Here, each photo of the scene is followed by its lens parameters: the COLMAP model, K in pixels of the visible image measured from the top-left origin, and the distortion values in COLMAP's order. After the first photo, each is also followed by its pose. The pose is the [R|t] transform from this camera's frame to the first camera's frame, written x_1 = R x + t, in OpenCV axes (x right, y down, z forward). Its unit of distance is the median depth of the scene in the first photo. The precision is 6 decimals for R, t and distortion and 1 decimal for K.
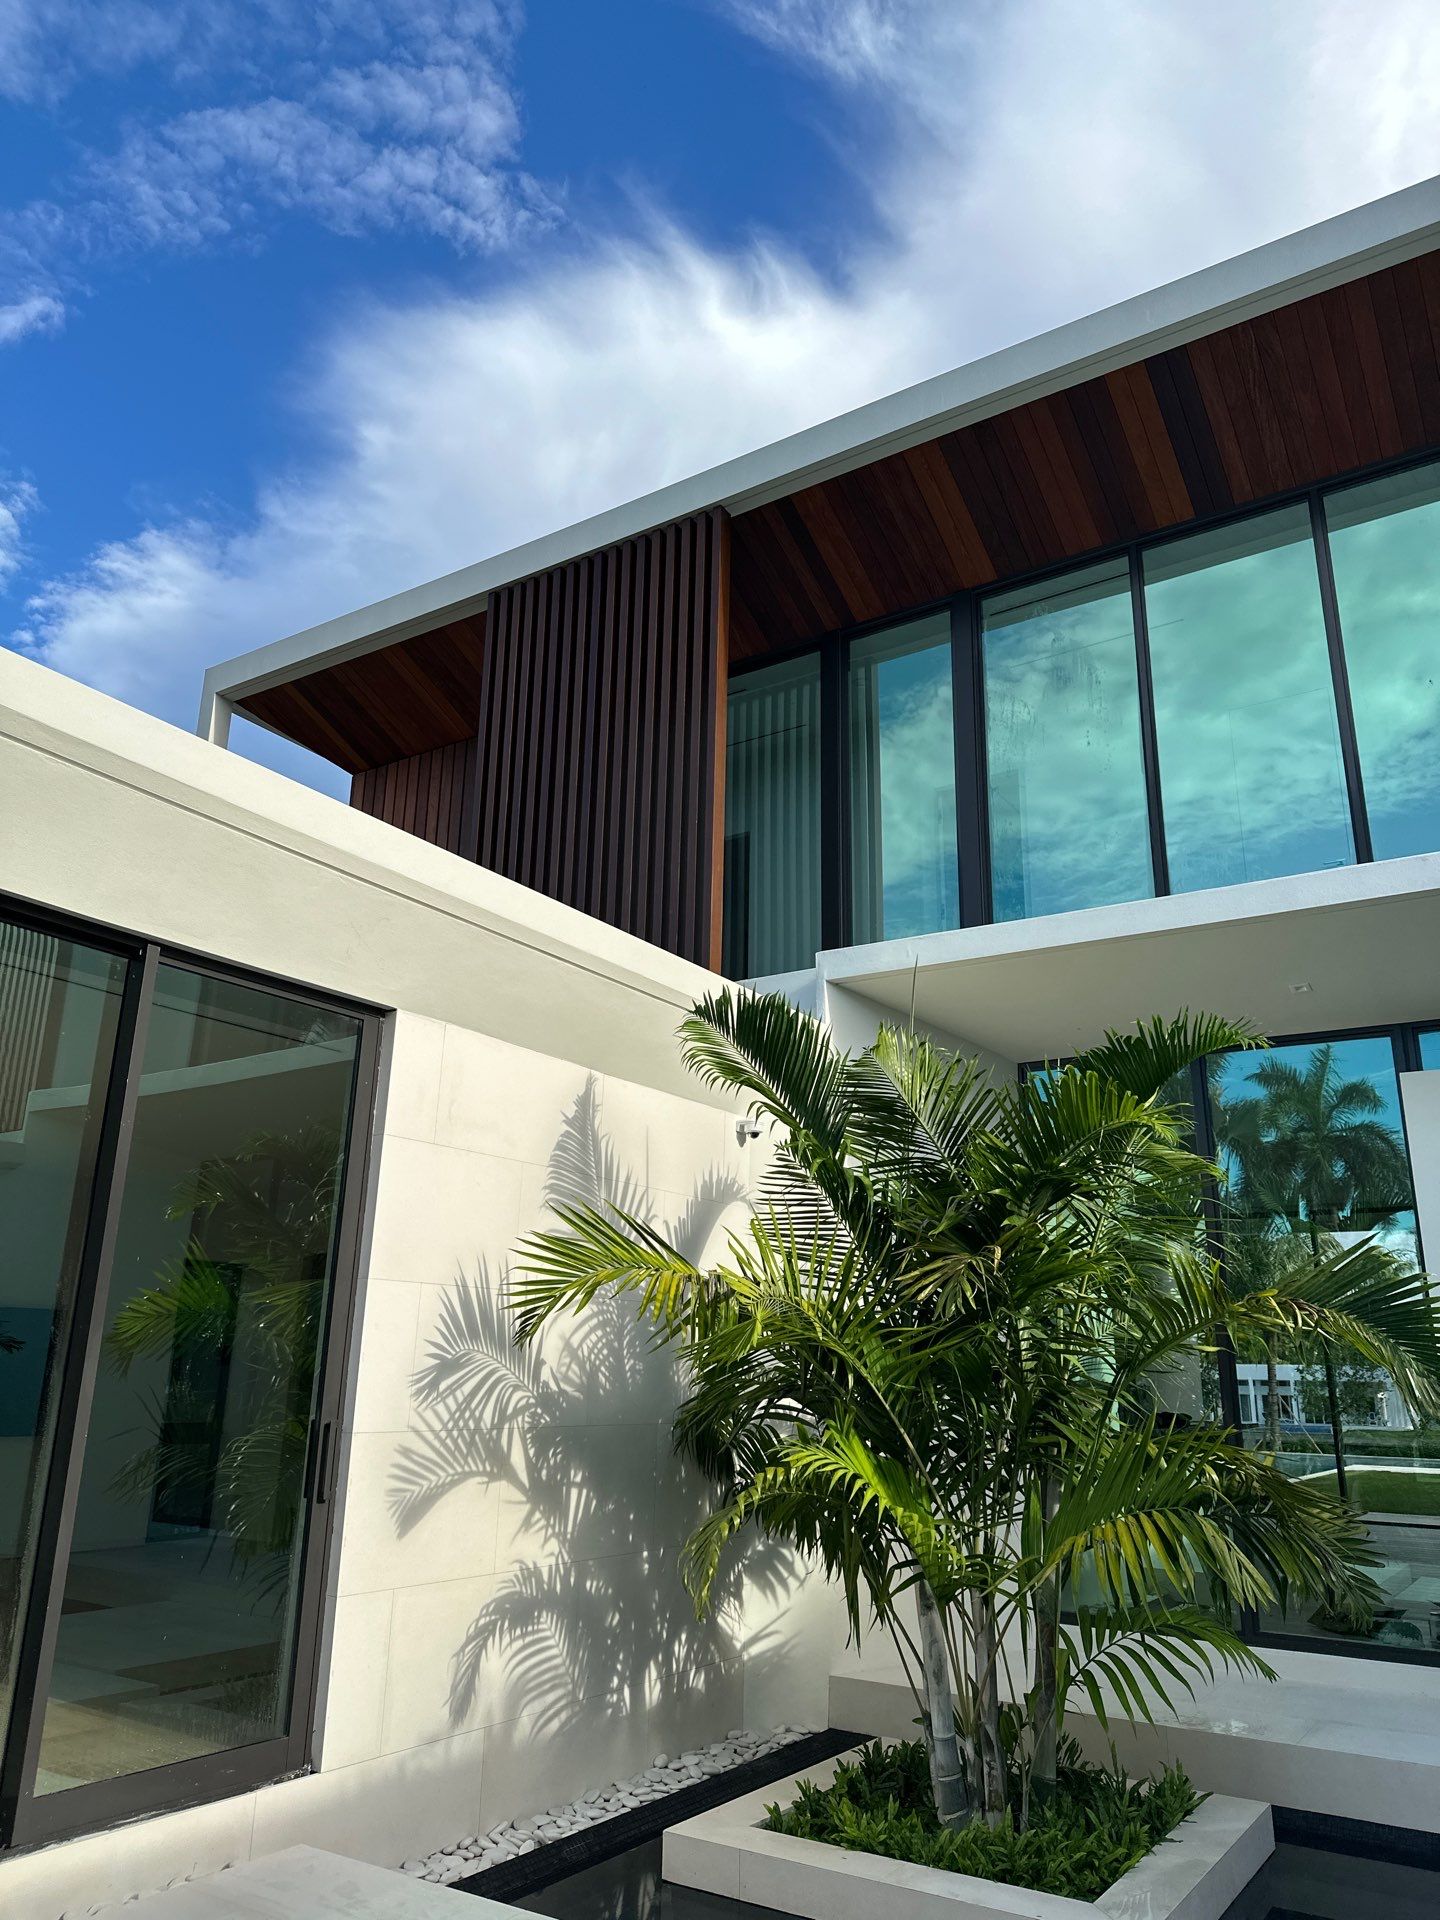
lens RADIAL K [[1258.3, 0, 720.0], [0, 1258.3, 960.0], [0, 0, 1]] dist [-0.000071, 0.003101]
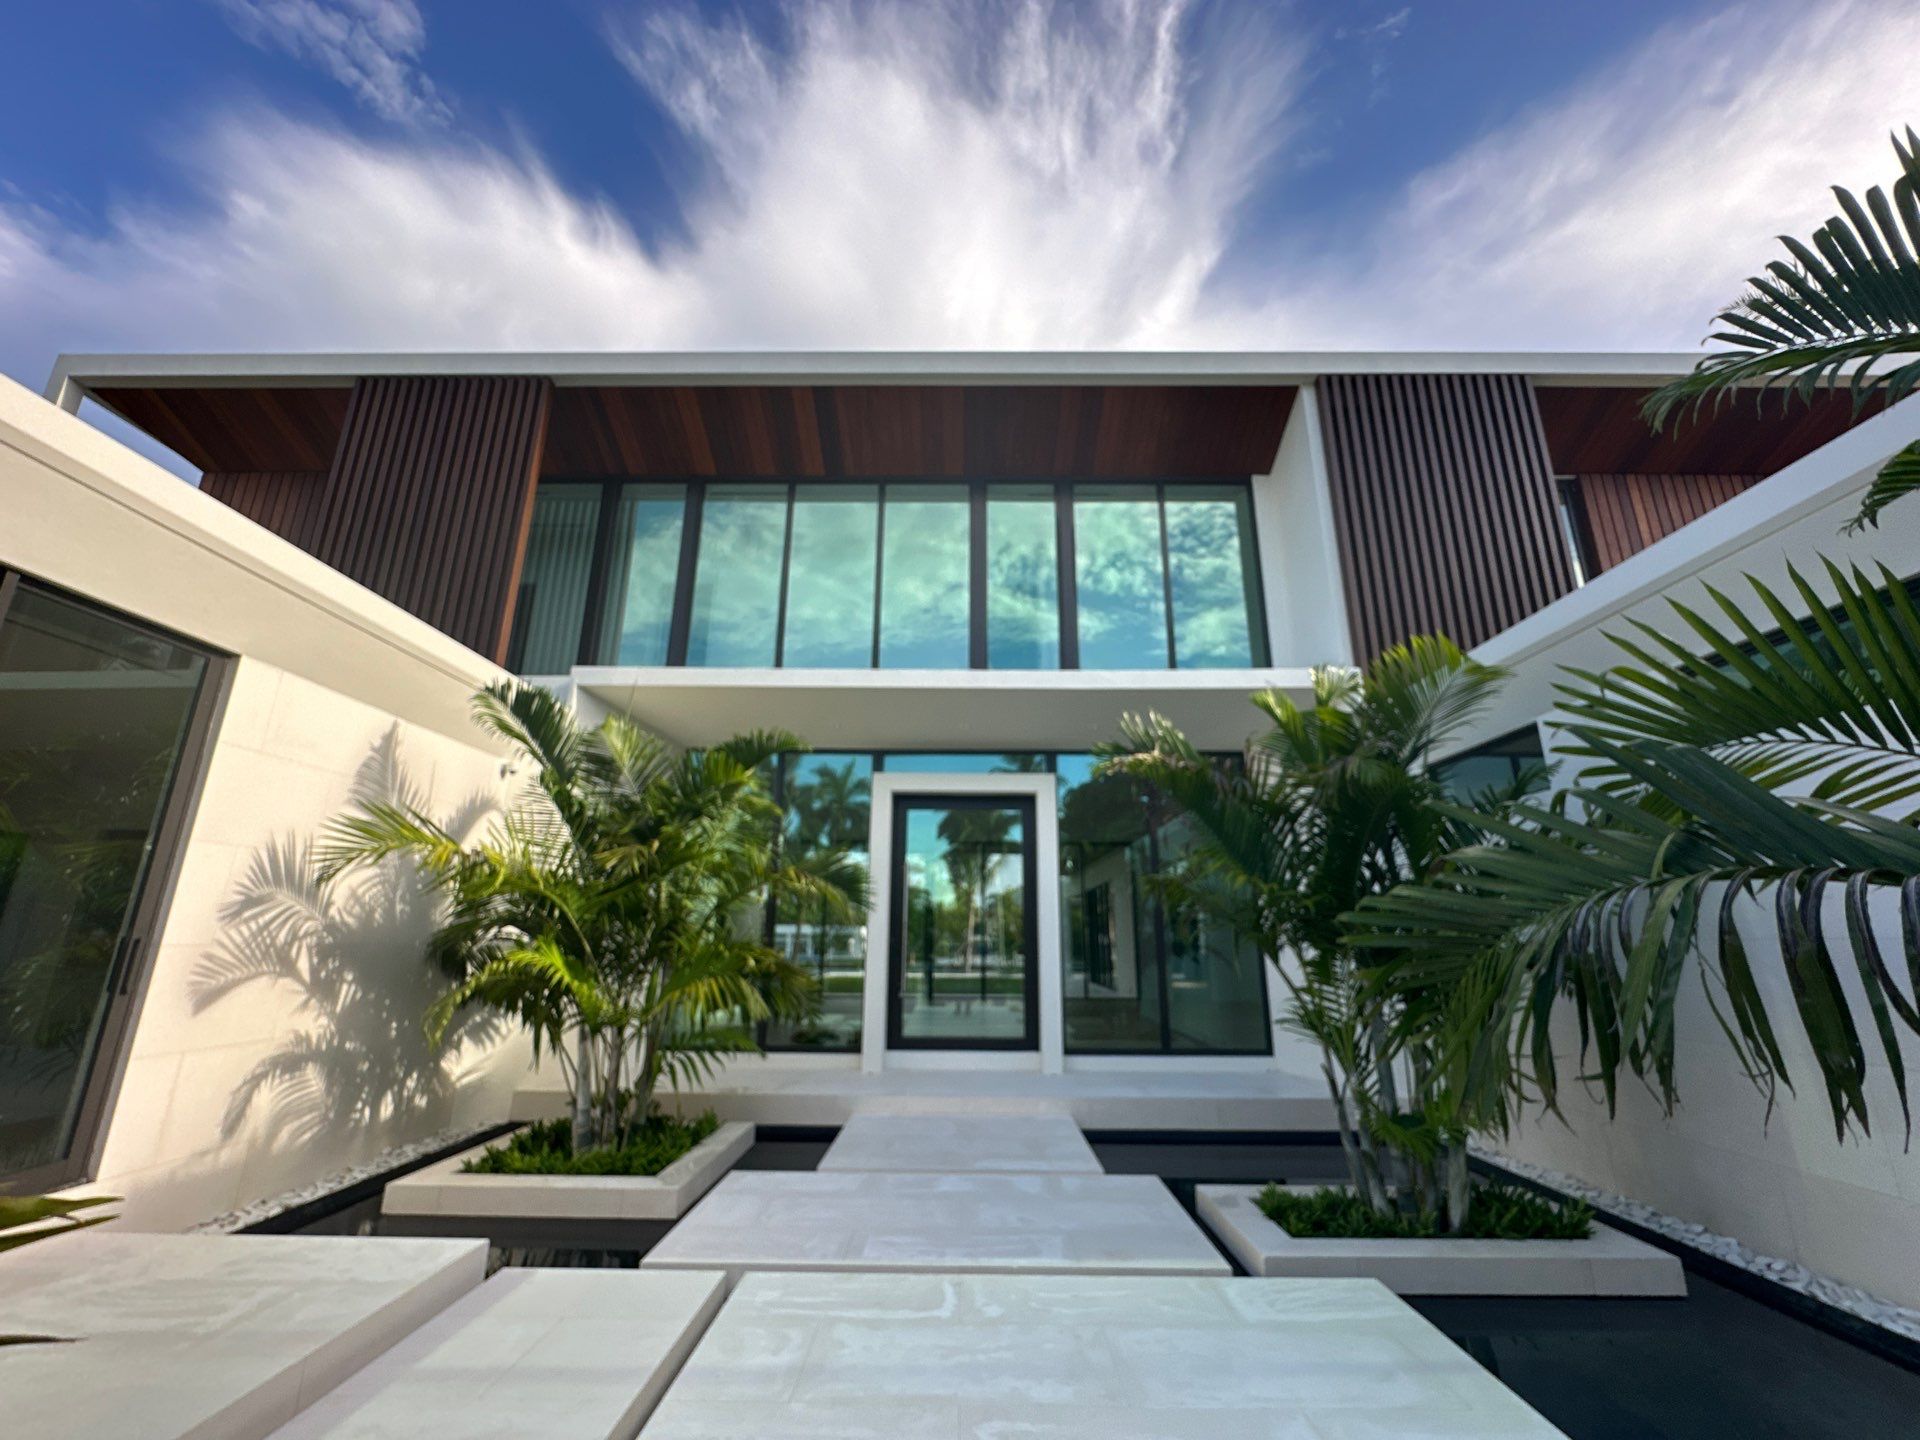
lens RADIAL K [[773.1, 0, 954.3], [0, 773.1, 713.6], [0, 0, 1]] dist [-0.015528, 0.007002]
pose [[0.842061, 0.138703, 0.521244, -0.023828], [-0.147685, 0.988730, -0.024518, 0.006894], [-0.518771, -0.056334, 0.853055, -0.161963]]
